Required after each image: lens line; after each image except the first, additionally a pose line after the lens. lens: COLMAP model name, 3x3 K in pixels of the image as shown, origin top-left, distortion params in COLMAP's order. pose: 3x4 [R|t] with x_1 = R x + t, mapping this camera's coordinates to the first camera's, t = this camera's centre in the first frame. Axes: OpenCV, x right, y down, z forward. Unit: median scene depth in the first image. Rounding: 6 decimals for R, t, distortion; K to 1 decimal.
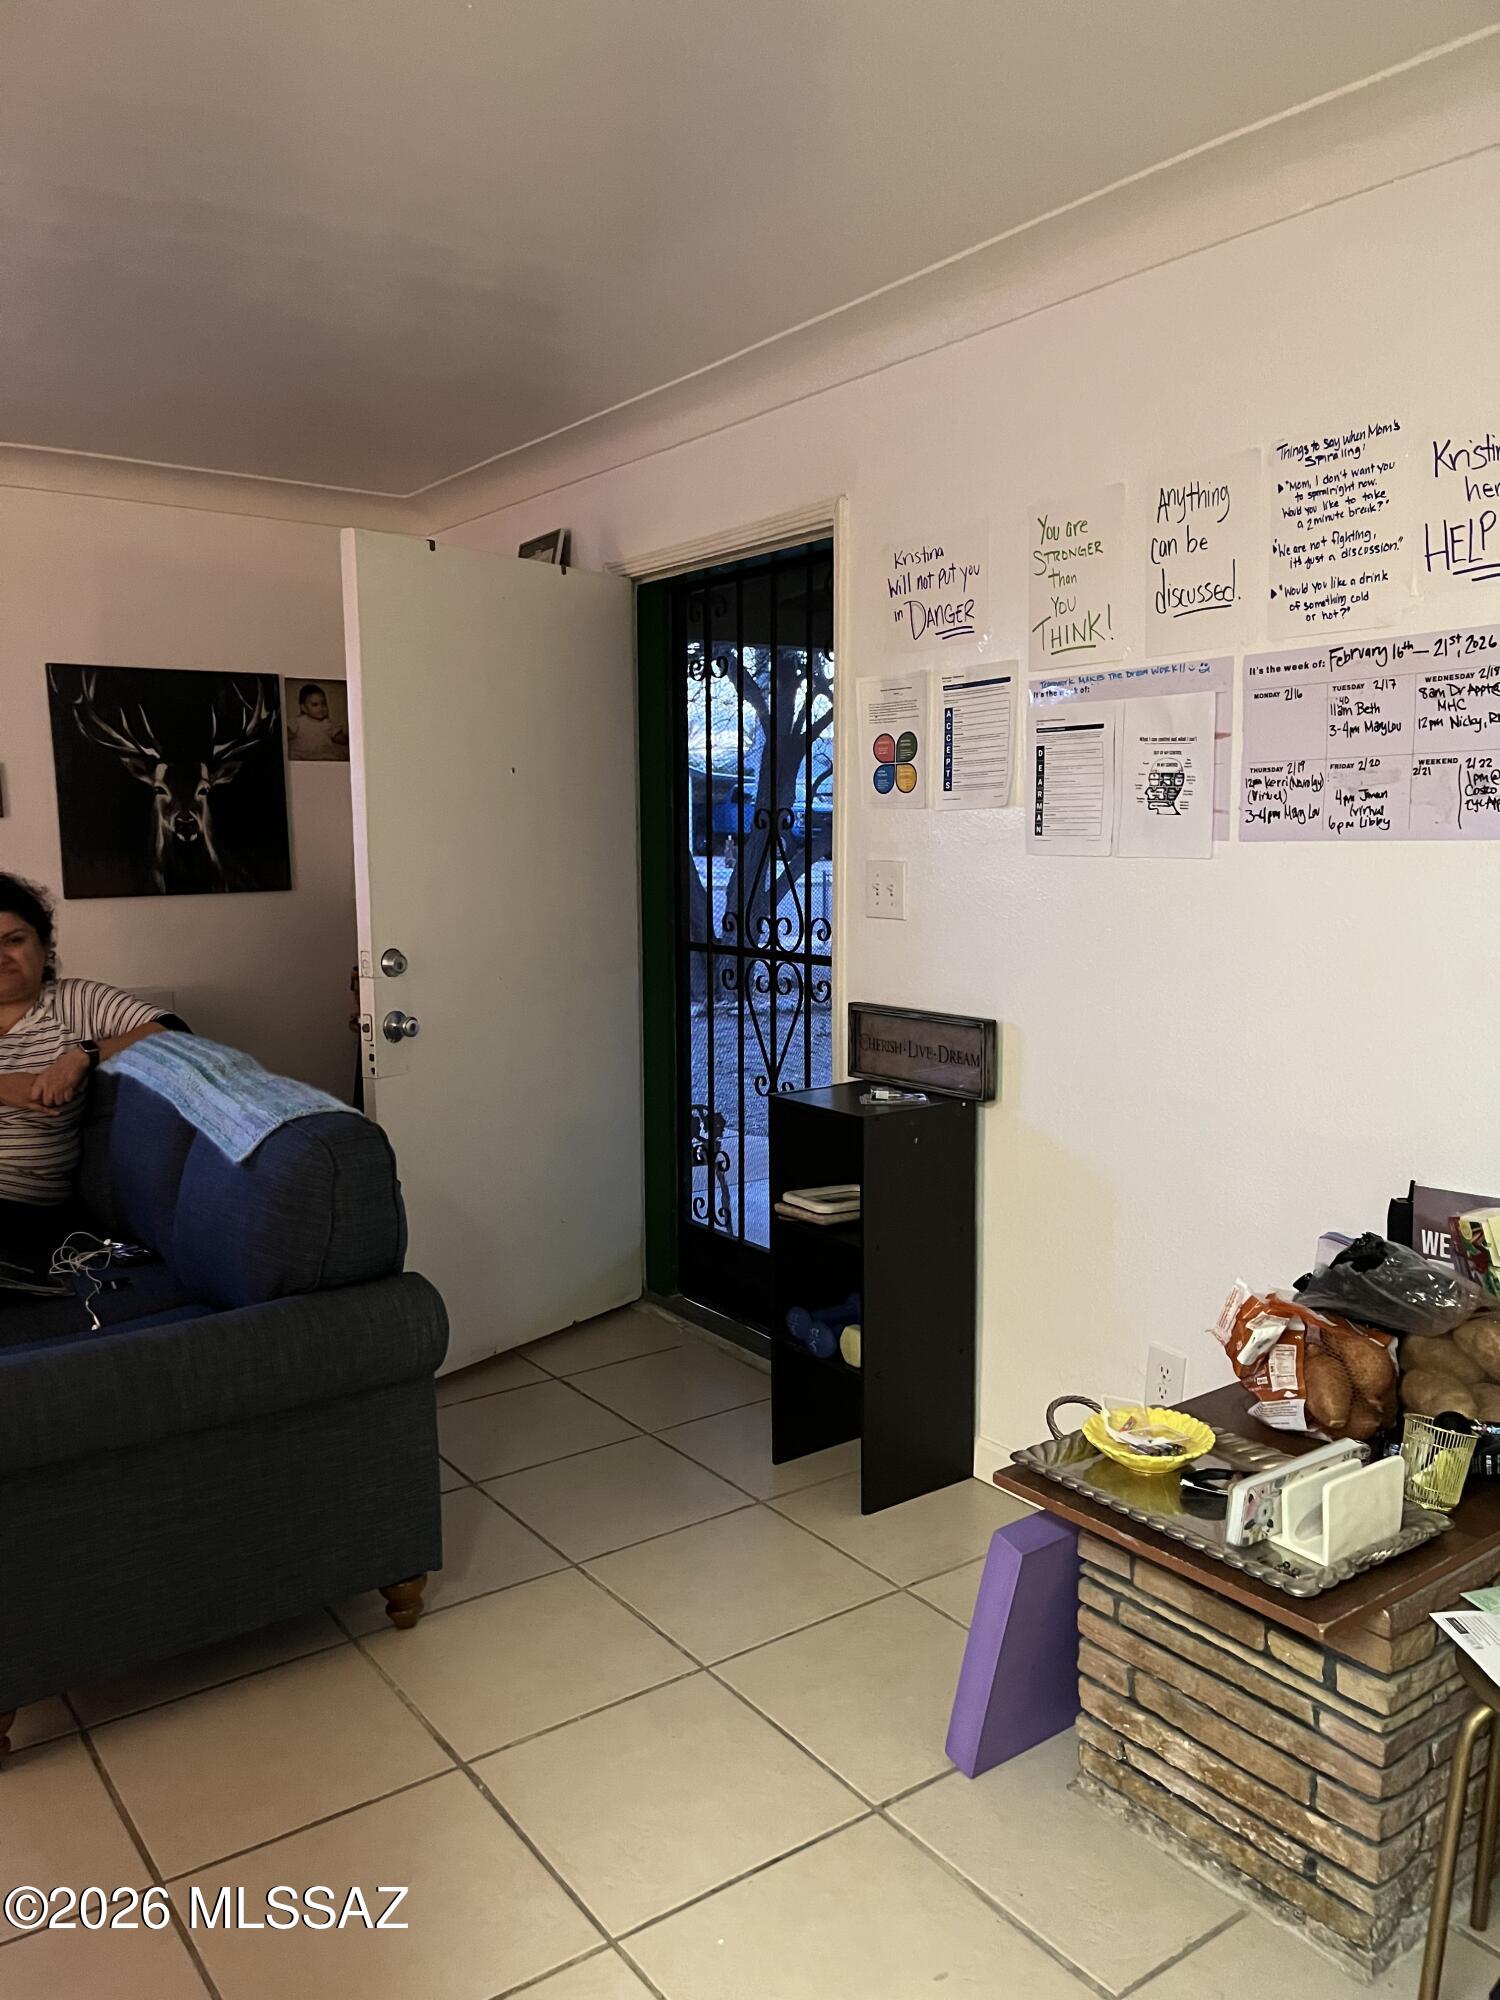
lens RADIAL K [[1501.2, 0, 750.0], [0, 1501.2, 1000.0], [0, 0, 1]] dist [0.038810, -0.048068]
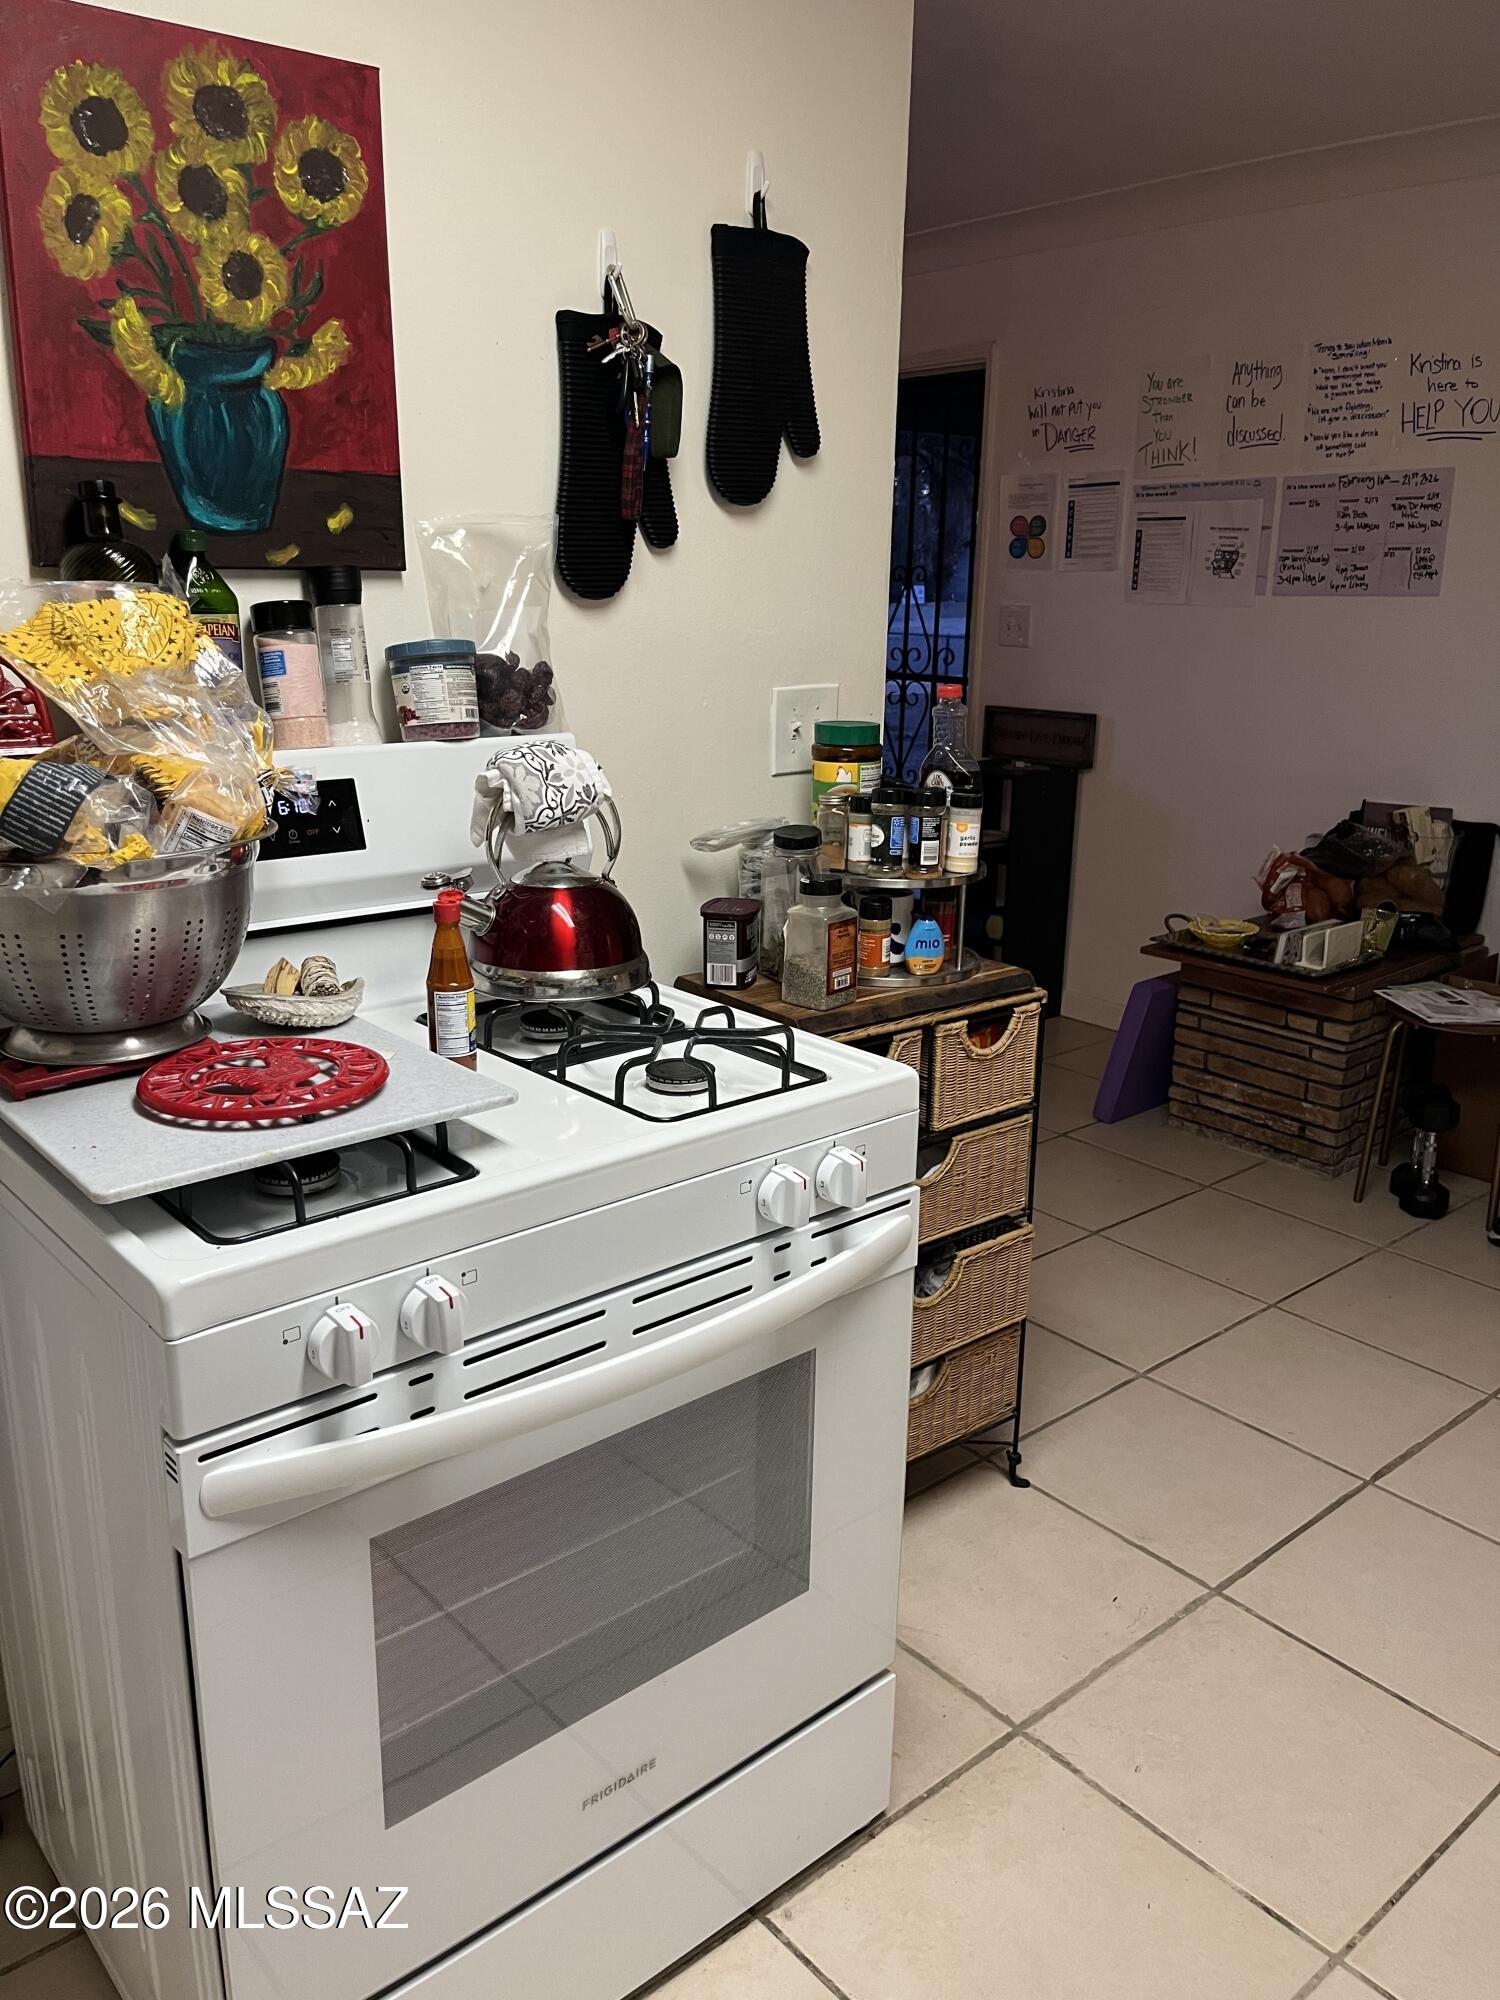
lens RADIAL K [[1501.2, 0, 750.0], [0, 1501.2, 1000.0], [0, 0, 1]] dist [0.038810, -0.048068]
pose [[0.997079, -0.006600, 0.076097, -0.389689], [-0.005655, 0.987148, 0.159708, 0.072996], [-0.076174, -0.159672, 0.984227, -0.672419]]
